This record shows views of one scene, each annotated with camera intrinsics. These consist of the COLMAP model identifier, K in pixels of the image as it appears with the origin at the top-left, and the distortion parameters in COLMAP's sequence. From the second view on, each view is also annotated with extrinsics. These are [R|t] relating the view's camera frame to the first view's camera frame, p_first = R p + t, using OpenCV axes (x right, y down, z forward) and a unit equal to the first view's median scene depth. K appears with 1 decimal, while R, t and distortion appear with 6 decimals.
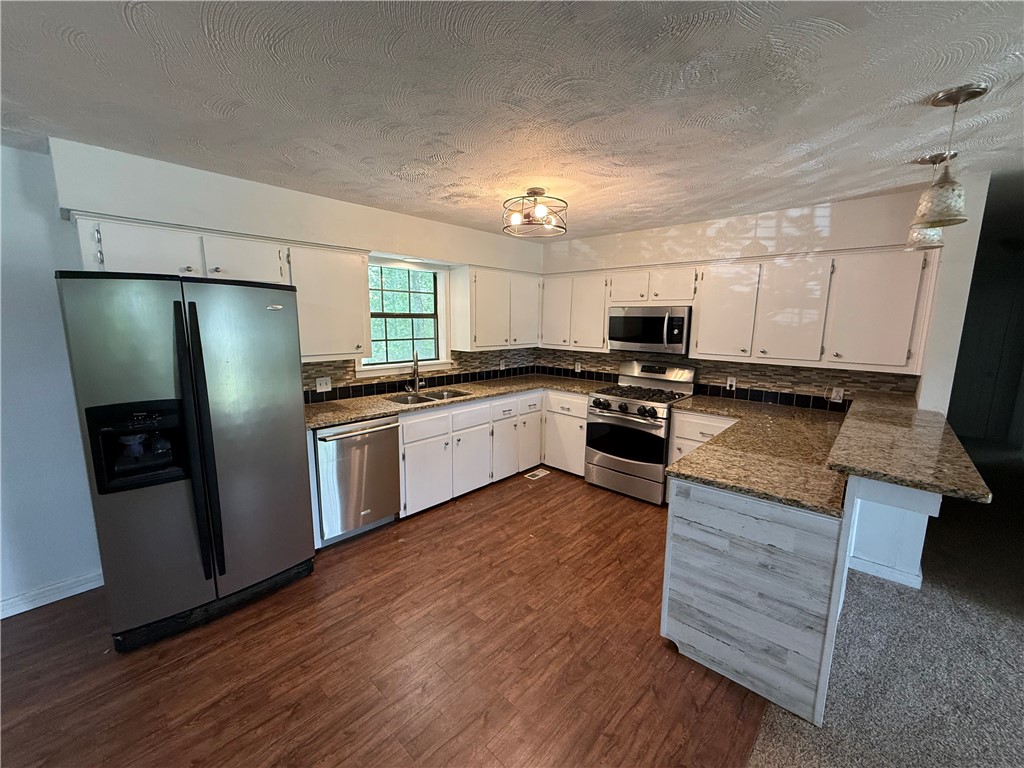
lens RADIAL K [[406.5, 0, 510.5], [0, 406.5, 384.2], [0, 0, 1]] dist [0.000112, -0.000047]
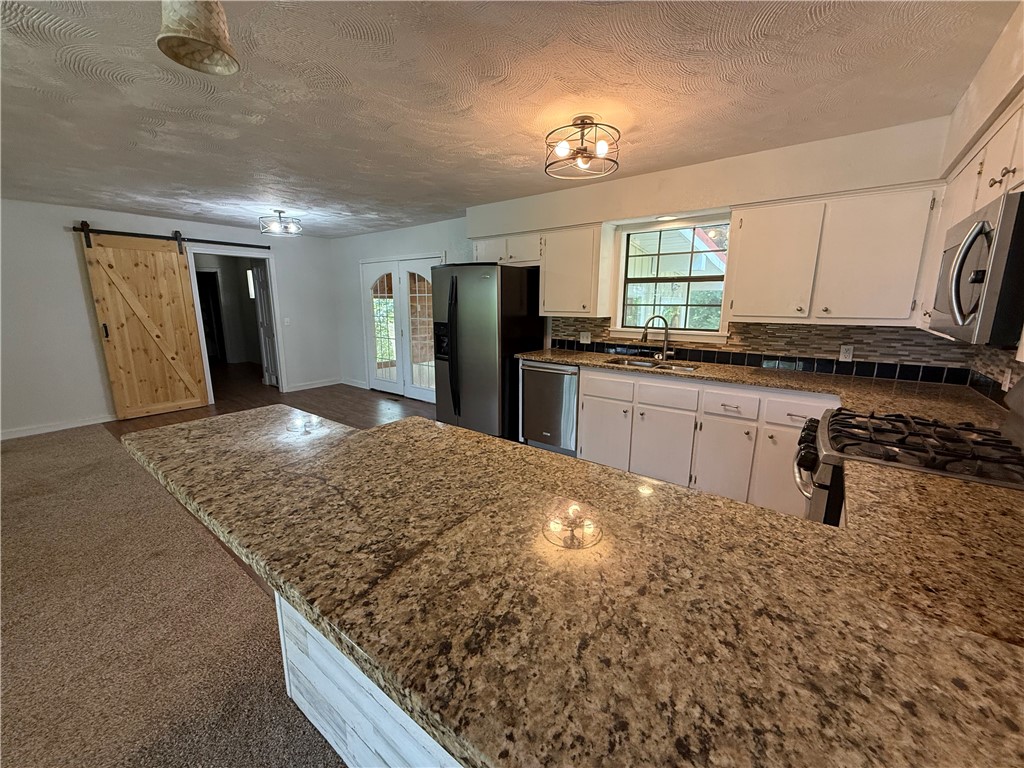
lens RADIAL K [[406.5, 0, 510.5], [0, 406.5, 384.2], [0, 0, 1]] dist [0.000112, -0.000047]
pose [[0.084620, 0.188814, -0.978360, 0.669071], [-0.159182, 0.971833, 0.173786, -0.035299], [0.983616, 0.141032, 0.112292, 0.551778]]
